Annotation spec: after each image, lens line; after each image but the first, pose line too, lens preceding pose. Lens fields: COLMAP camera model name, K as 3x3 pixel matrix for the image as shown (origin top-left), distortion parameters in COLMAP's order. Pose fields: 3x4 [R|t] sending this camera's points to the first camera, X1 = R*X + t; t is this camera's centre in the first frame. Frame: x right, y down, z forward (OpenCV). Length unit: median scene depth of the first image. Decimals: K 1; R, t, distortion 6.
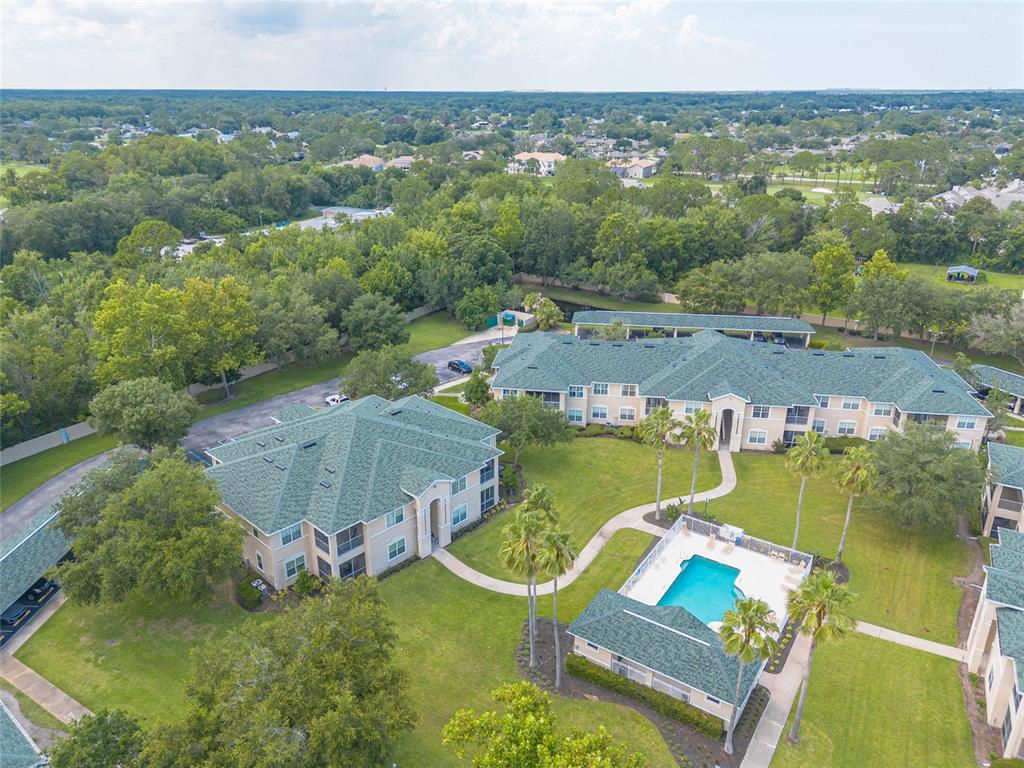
lens RADIAL K [[727.9, 0, 513.3], [0, 727.9, 389.2], [0, 0, 1]] dist [0.071352, -0.071620]
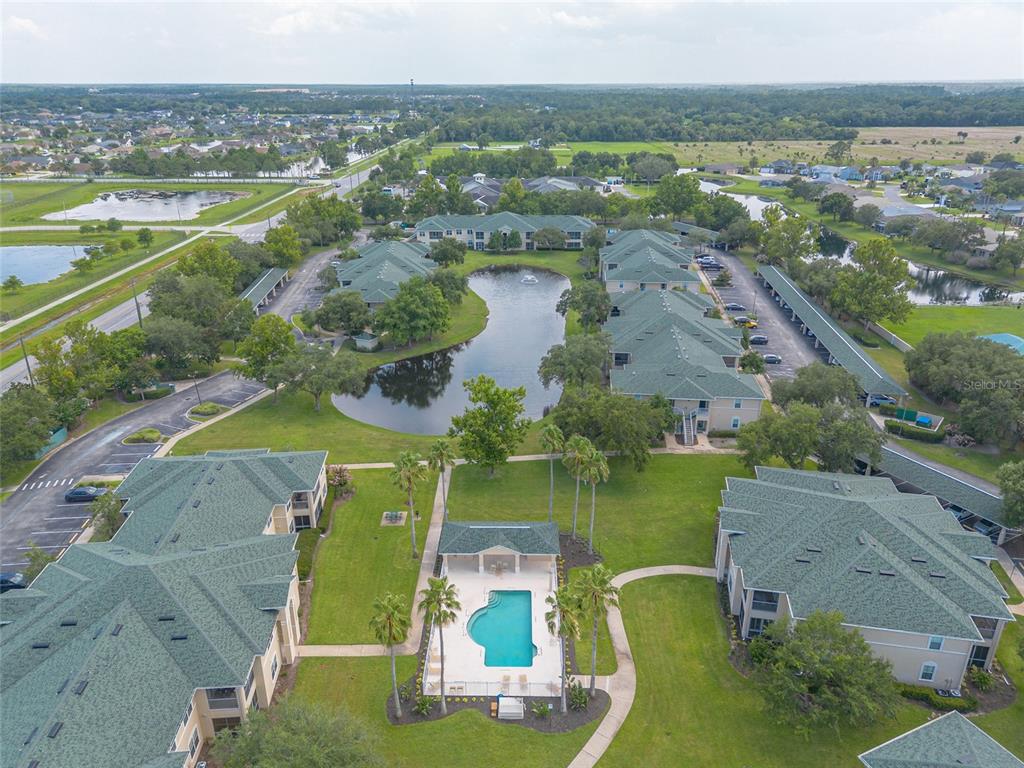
lens RADIAL K [[727.9, 0, 513.3], [0, 727.9, 389.2], [0, 0, 1]] dist [0.071352, -0.071620]
pose [[-0.845568, 0.195831, -0.496653, 0.363457], [-0.209559, 0.733876, 0.646151, -0.355811], [0.491018, 0.650443, -0.579504, 0.704361]]
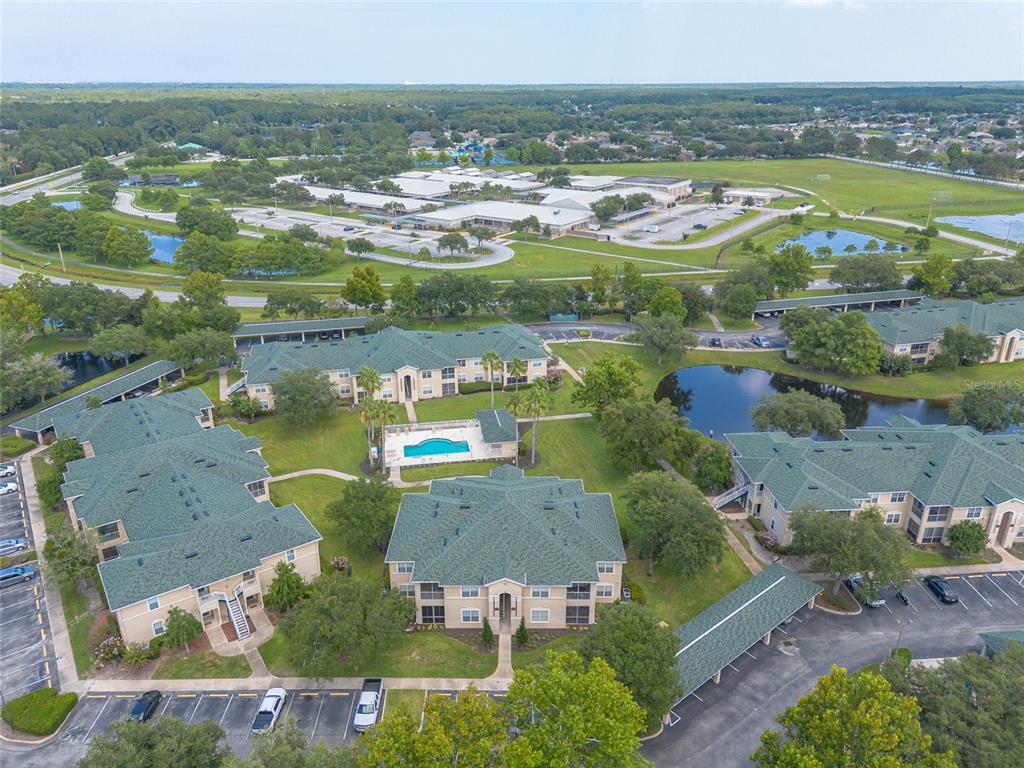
lens RADIAL K [[727.2, 0, 513.0], [0, 727.2, 394.8], [0, 0, 1]] dist [0.079426, -0.090651]
pose [[-0.680564, -0.299481, 0.668688, -0.561373], [0.269998, 0.745915, 0.608861, -0.470228], [-0.681127, 0.594913, -0.426783, 0.793712]]
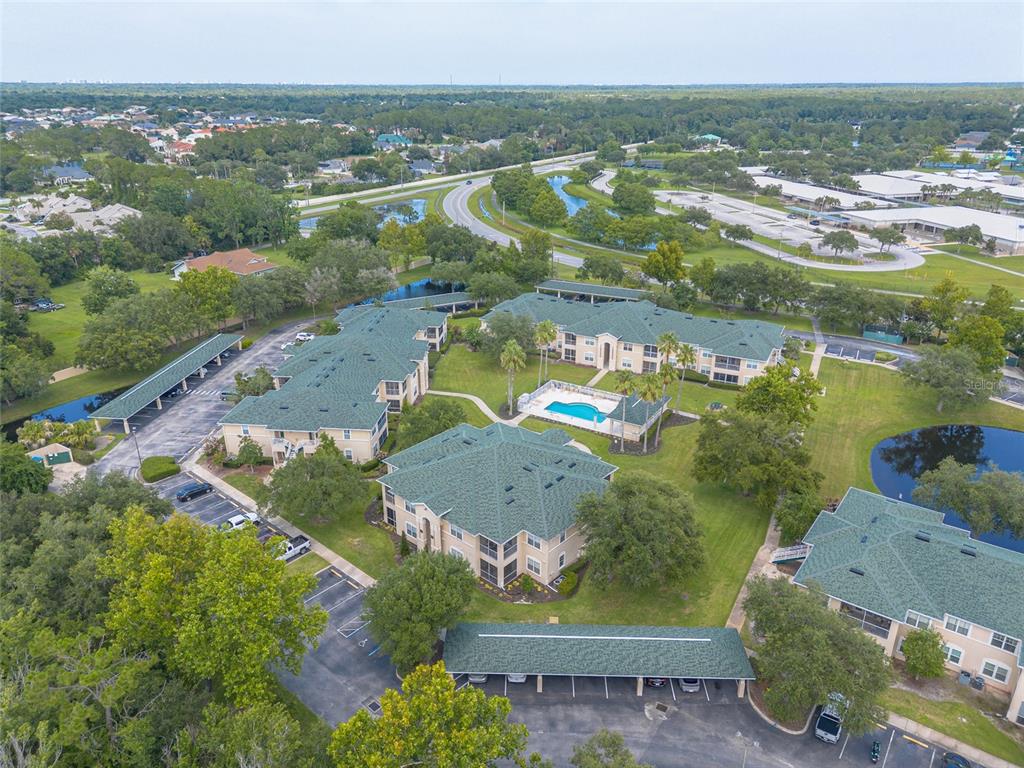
lens RADIAL K [[727.9, 0, 513.3], [0, 727.9, 389.2], [0, 0, 1]] dist [0.071352, -0.071620]
pose [[-0.024762, -0.396972, 0.917496, -0.742673], [0.380682, 0.844886, 0.375830, -0.281104], [-0.924374, 0.358581, 0.130200, 0.438654]]
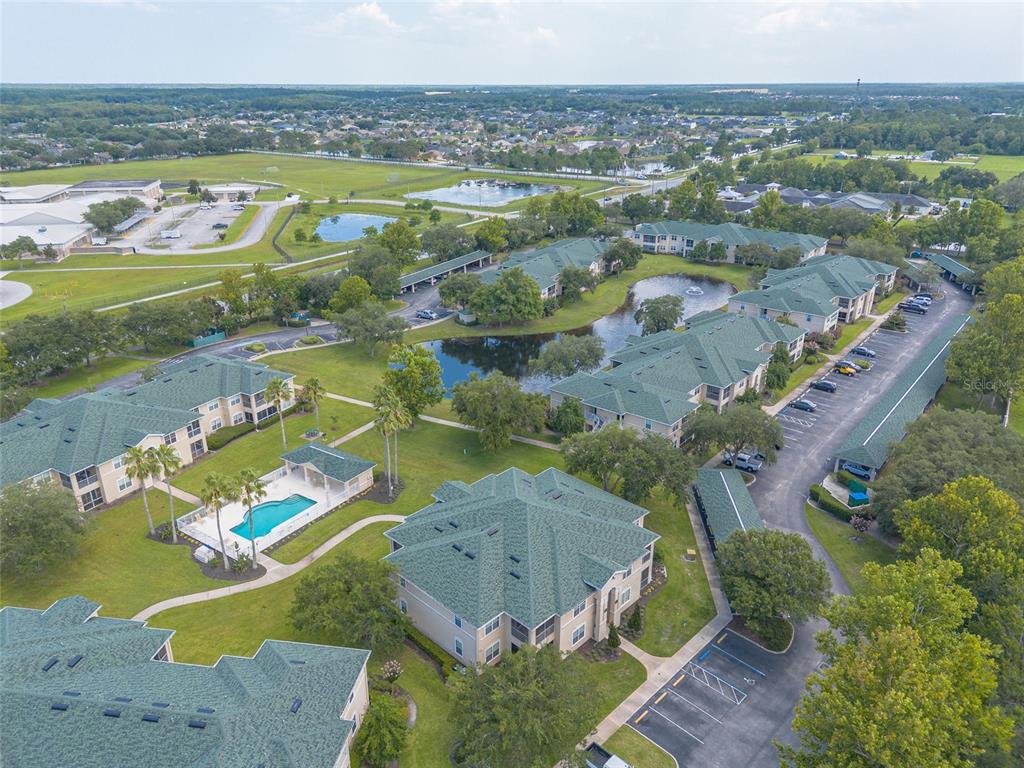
lens RADIAL K [[727.9, 0, 513.3], [0, 727.9, 389.2], [0, 0, 1]] dist [0.071352, -0.071620]
pose [[-0.999806, -0.018158, 0.007576, -0.120262], [-0.007518, 0.708381, 0.705791, -0.479194], [-0.018182, 0.705597, -0.708380, 0.928065]]
